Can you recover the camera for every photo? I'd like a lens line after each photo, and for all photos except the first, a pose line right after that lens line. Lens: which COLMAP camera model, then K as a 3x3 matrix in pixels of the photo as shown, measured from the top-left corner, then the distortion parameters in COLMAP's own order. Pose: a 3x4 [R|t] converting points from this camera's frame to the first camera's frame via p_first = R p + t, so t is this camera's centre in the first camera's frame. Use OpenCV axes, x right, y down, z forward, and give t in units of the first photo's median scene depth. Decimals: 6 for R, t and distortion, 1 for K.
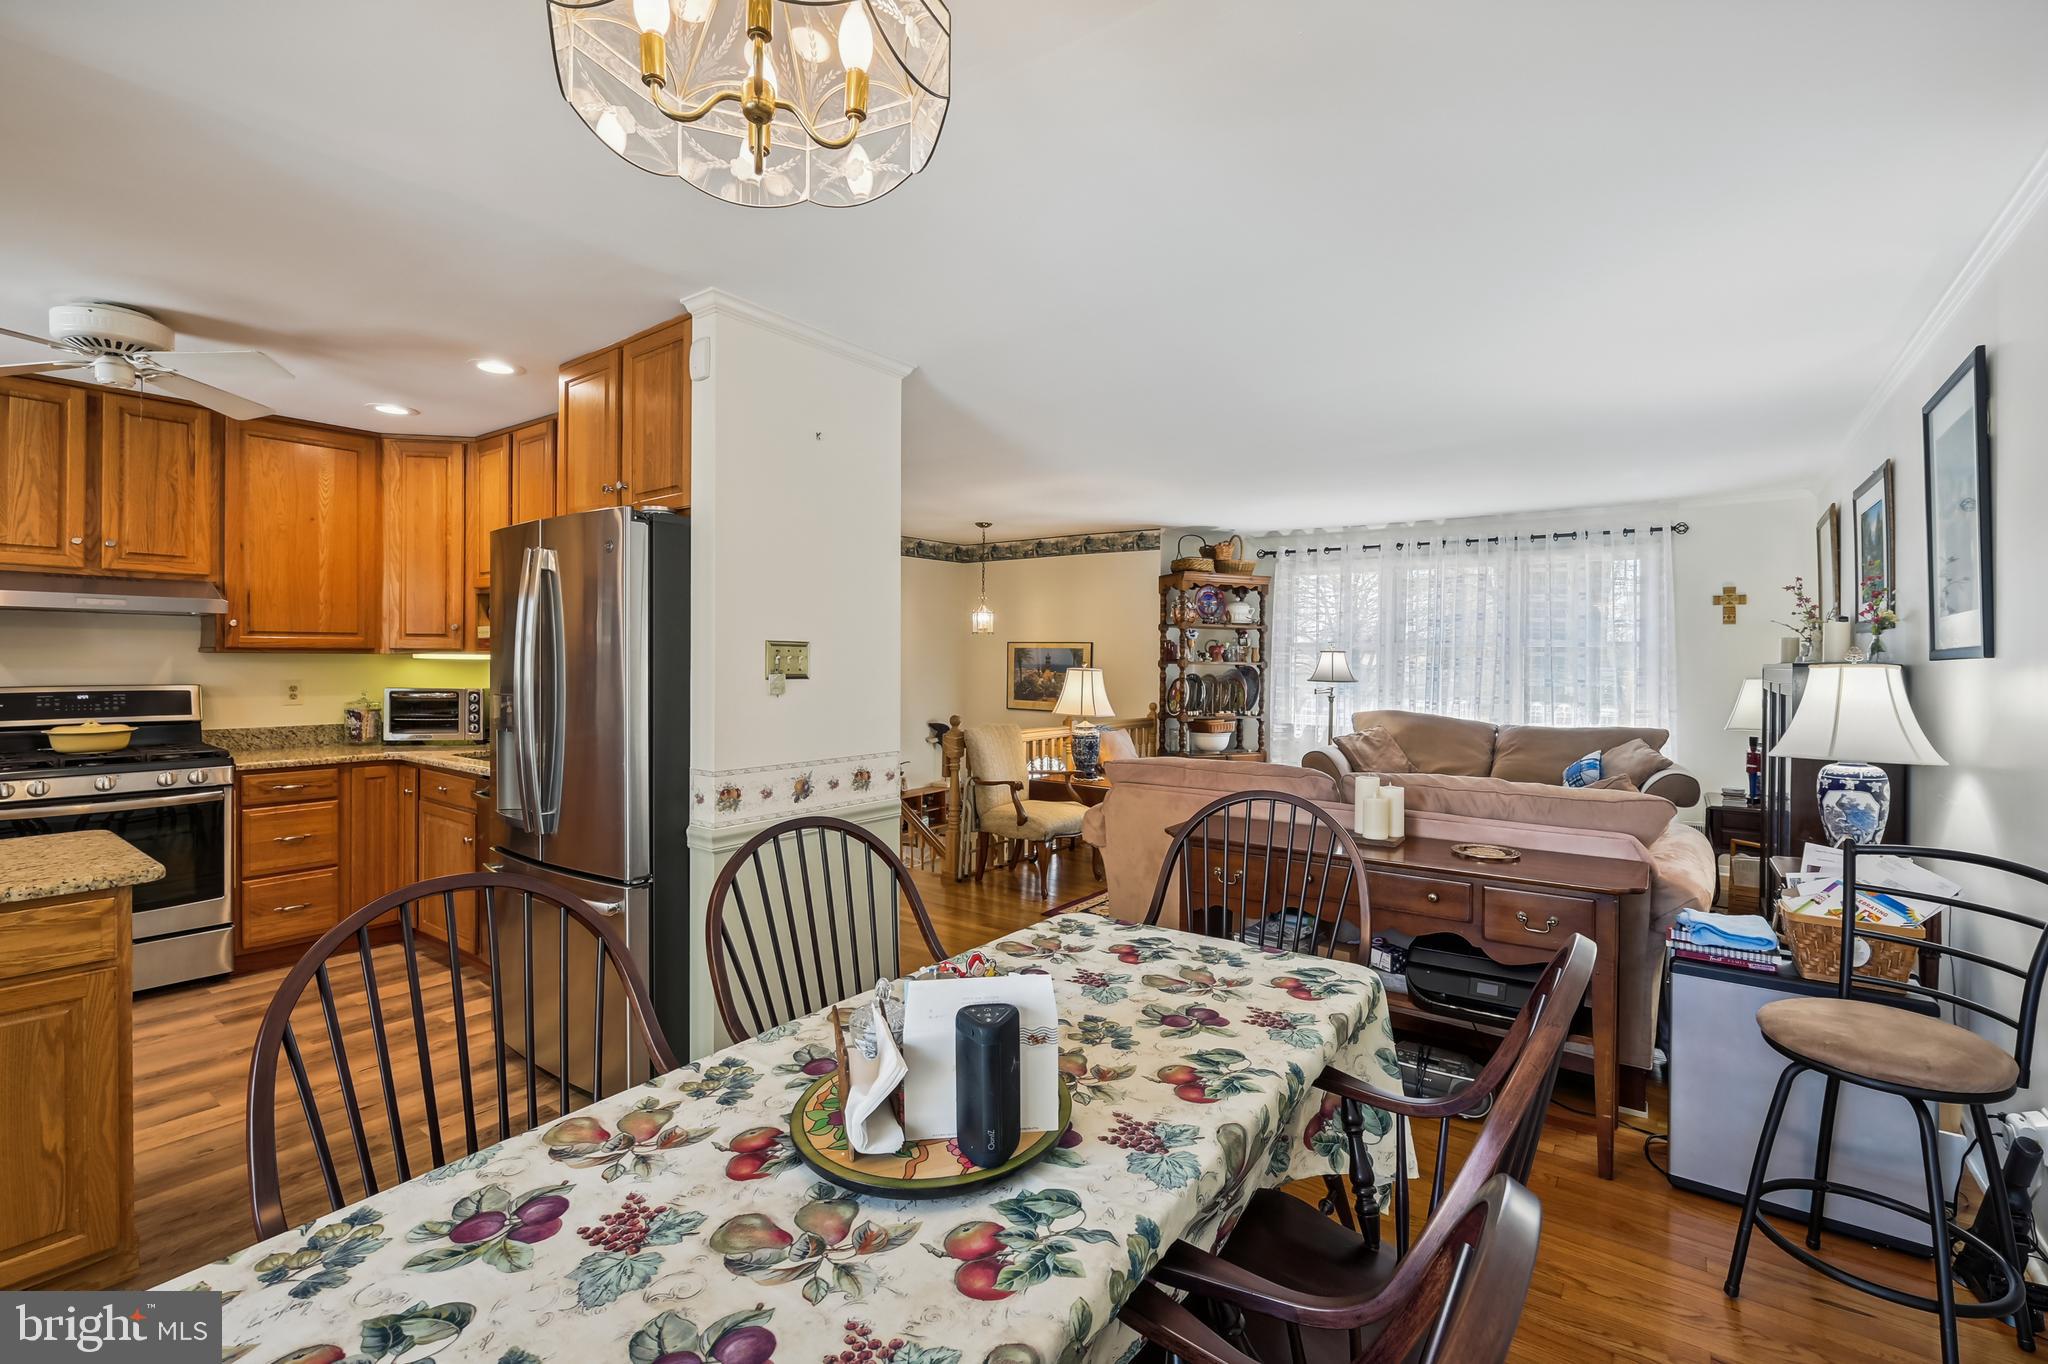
lens RADIAL K [[889.8, 0, 1036.3], [0, 889.8, 661.8], [0, 0, 1]] dist [-0.008745, -0.000549]
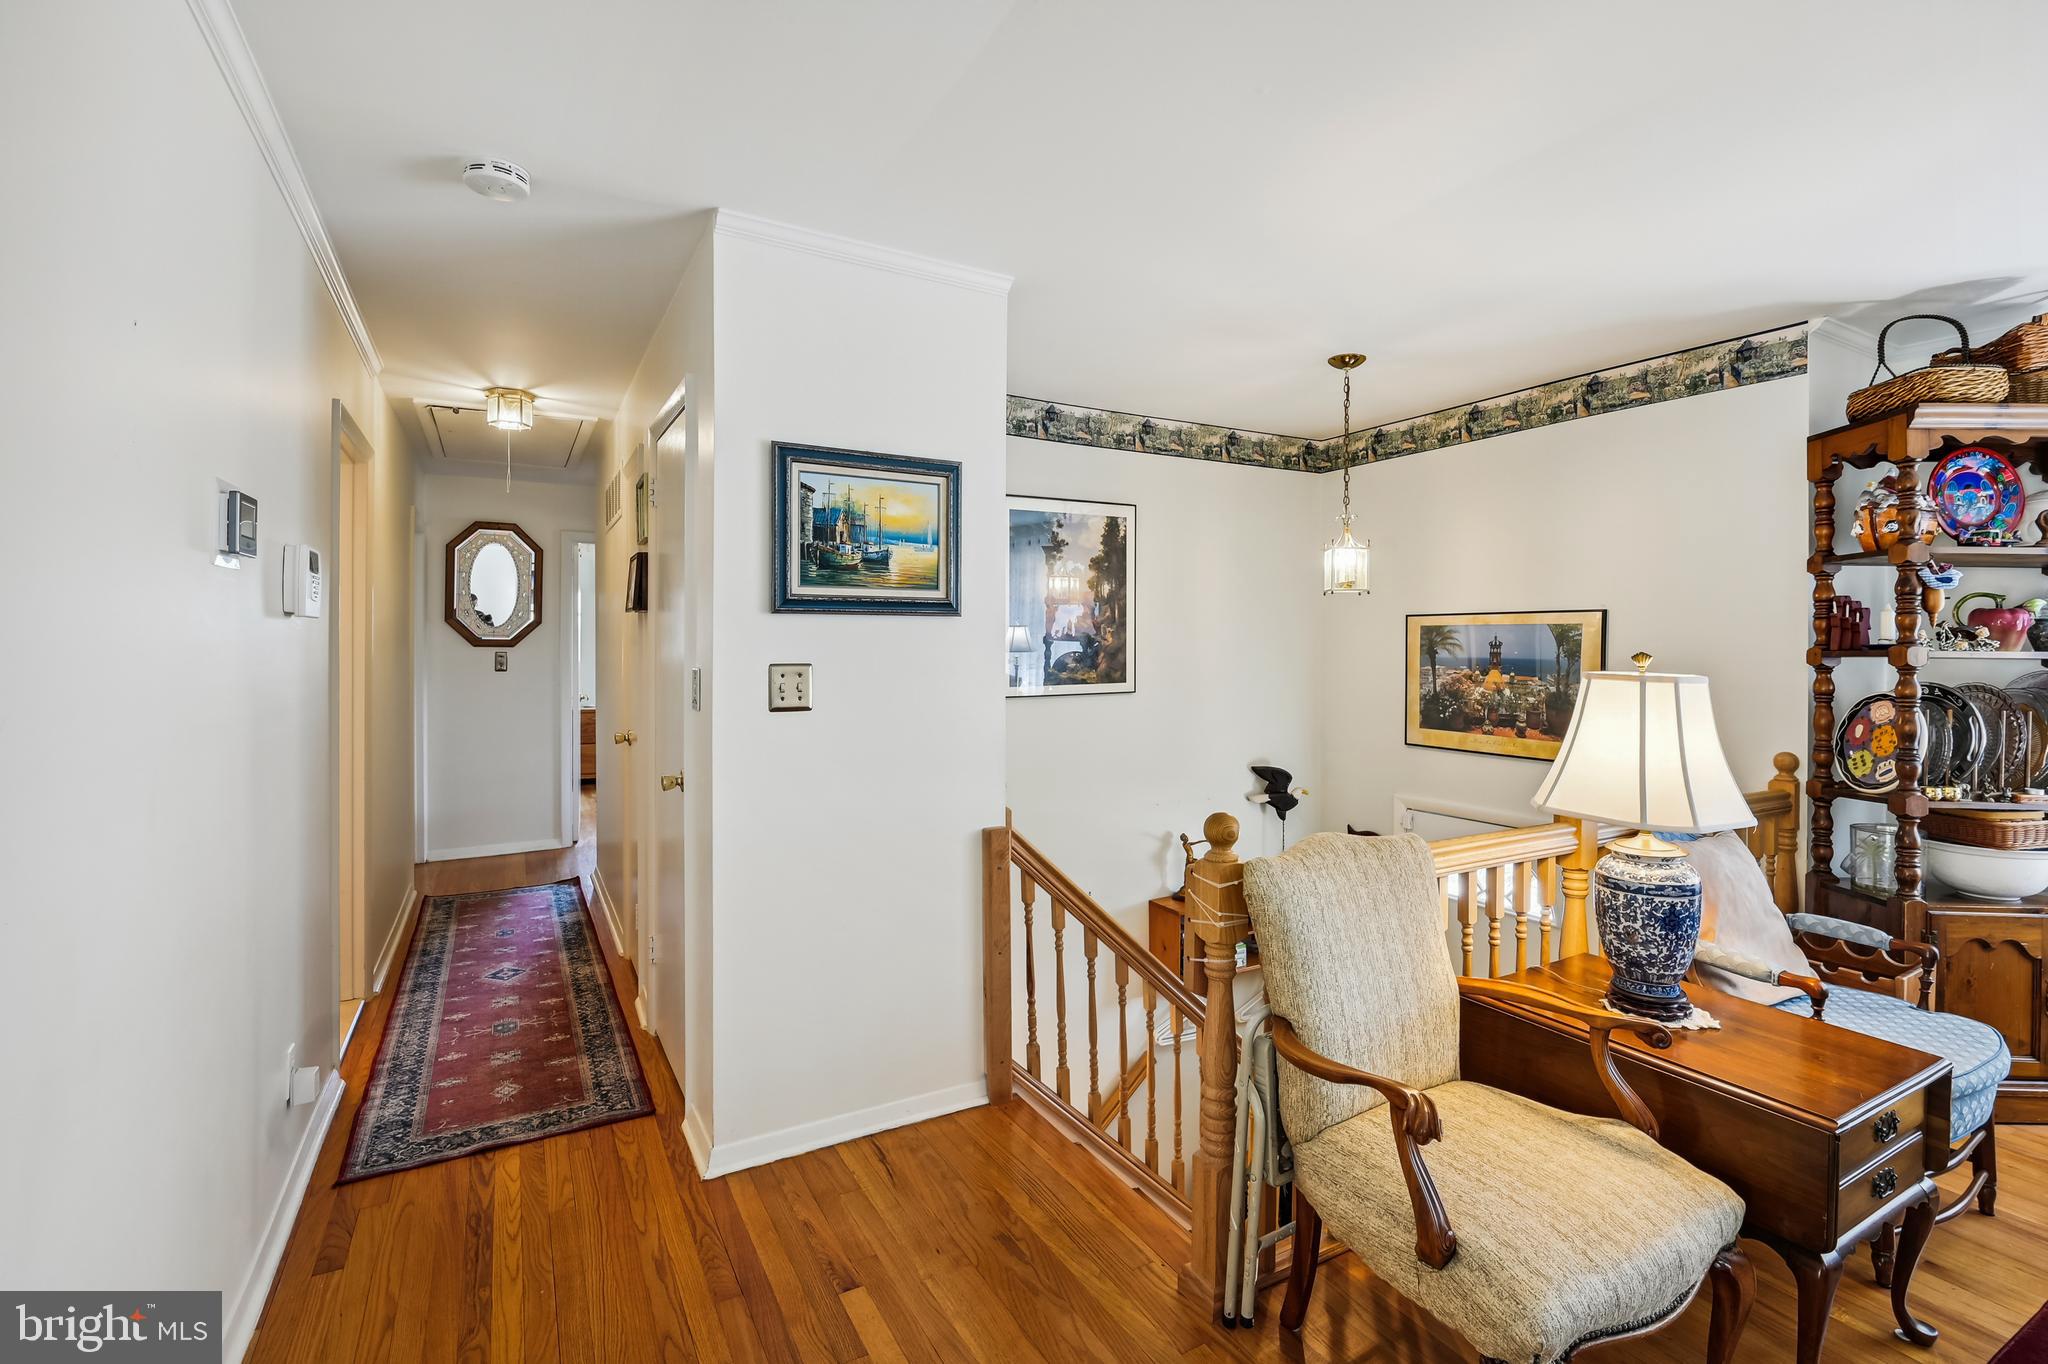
lens RADIAL K [[929.9, 0, 1040.6], [0, 929.9, 648.6], [0, 0, 1]] dist [-0.004800, -0.000280]
pose [[0.912624, -0.005077, -0.408768, -0.006717], [0.002933, 0.999978, -0.005872, -0.000155], [0.408789, 0.004160, 0.912620, 0.491513]]
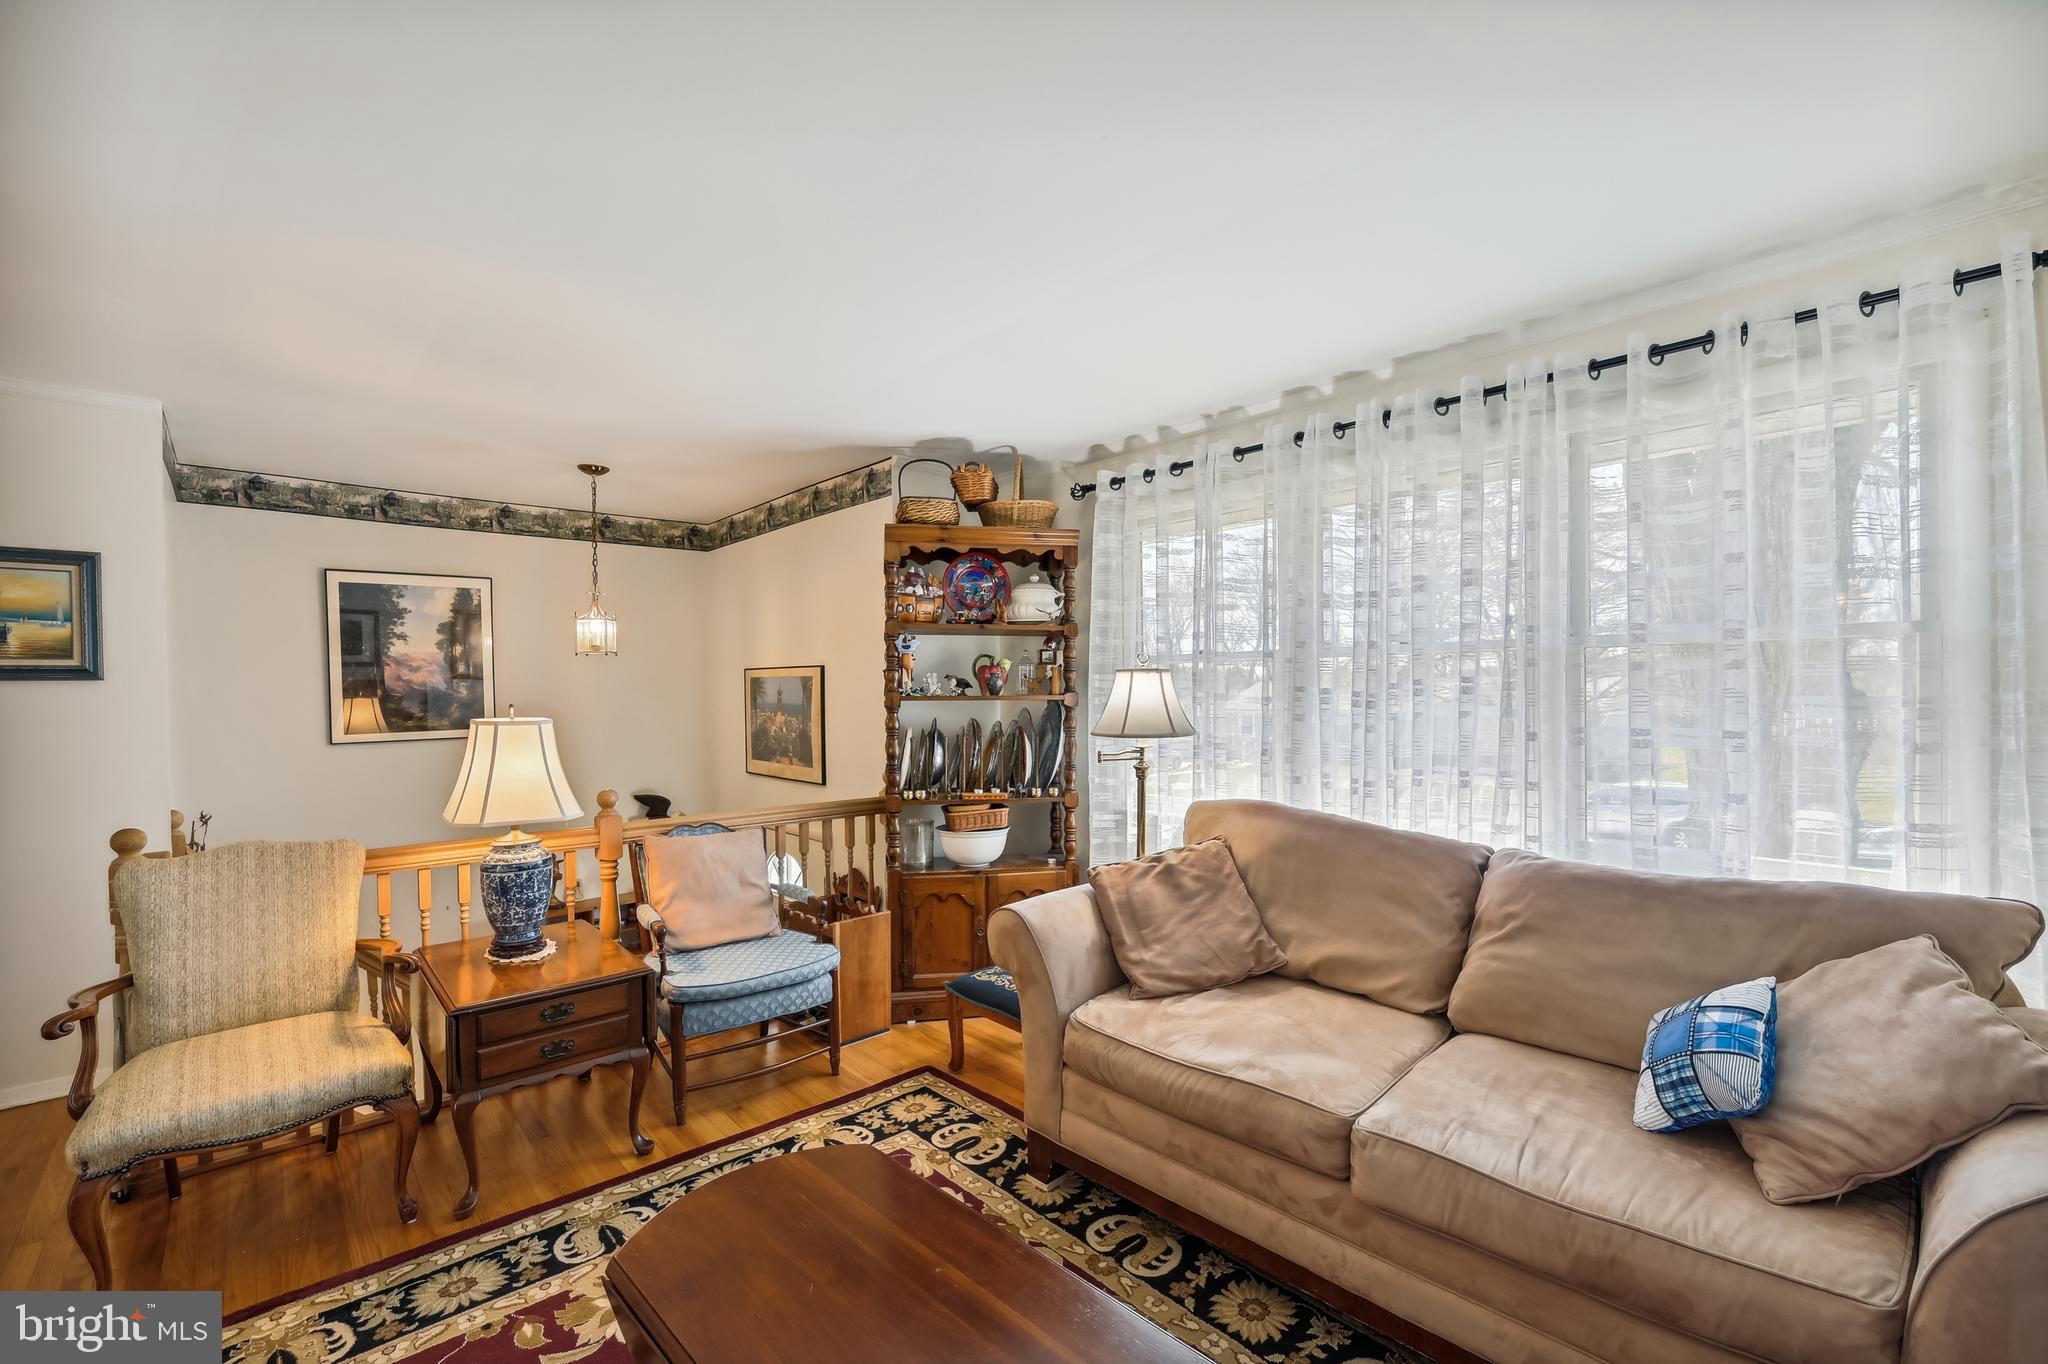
lens RADIAL K [[866.0, 0, 1029.2], [0, 866.0, 699.4], [0, 0, 1]] dist [-0.007909, 0.000012]
pose [[0.978521, -0.016323, -0.205501, 0.342307], [0.017991, 0.999819, 0.006251, -0.000291], [0.205361, -0.009814, 0.978637, 0.502891]]
